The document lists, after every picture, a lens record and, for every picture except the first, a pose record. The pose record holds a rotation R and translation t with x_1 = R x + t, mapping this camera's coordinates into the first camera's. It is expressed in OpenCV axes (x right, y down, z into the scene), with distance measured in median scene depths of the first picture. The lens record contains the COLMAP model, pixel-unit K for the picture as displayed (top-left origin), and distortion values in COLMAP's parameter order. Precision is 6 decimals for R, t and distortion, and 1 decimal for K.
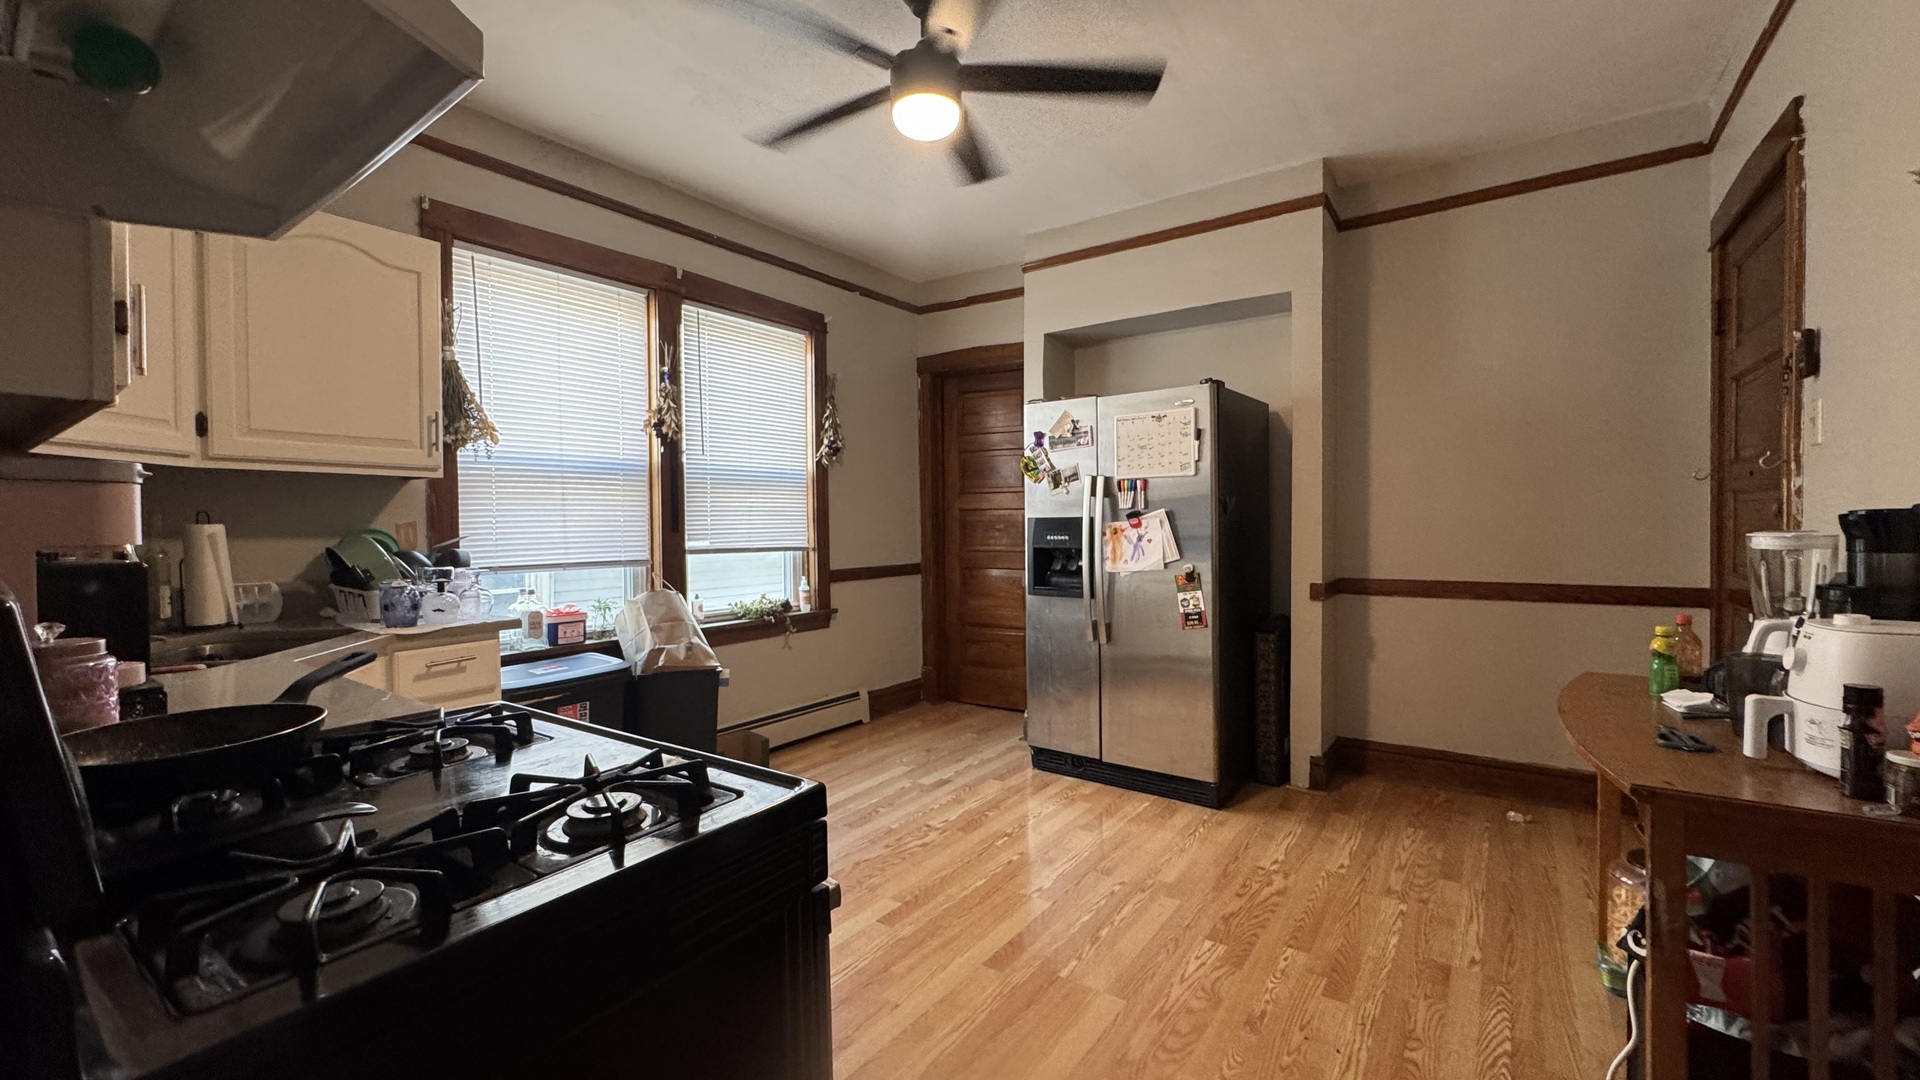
lens RADIAL K [[765.4, 0, 963.4], [0, 765.4, 534.4], [0, 0, 1]] dist [-0.002243, -0.000154]
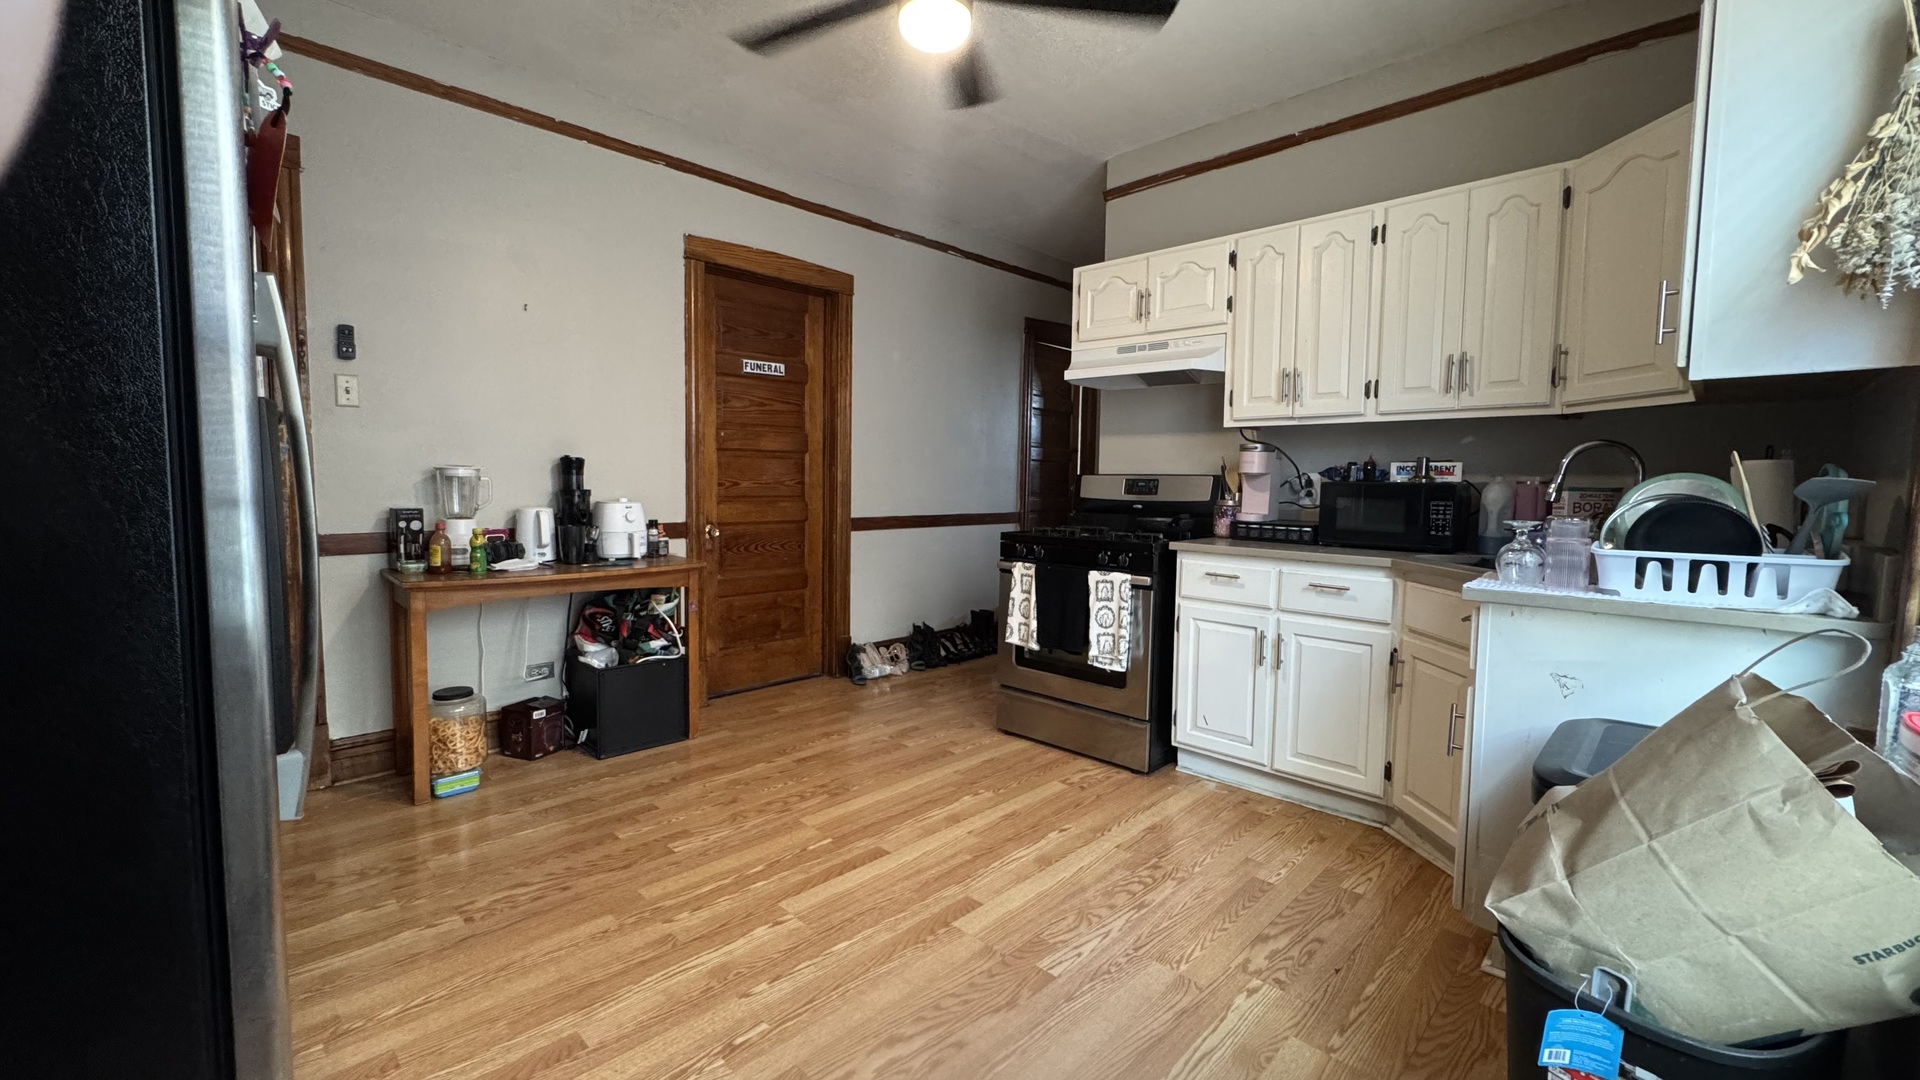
lens RADIAL K [[765.4, 0, 955.8], [0, 765.4, 533.2], [0, 0, 1]] dist [-0.002243, -0.000154]
pose [[-0.987332, -0.018300, 0.157611, -0.210067], [-0.004638, 0.996231, 0.086619, -0.005453], [-0.158602, 0.084791, -0.983695, 1.800558]]
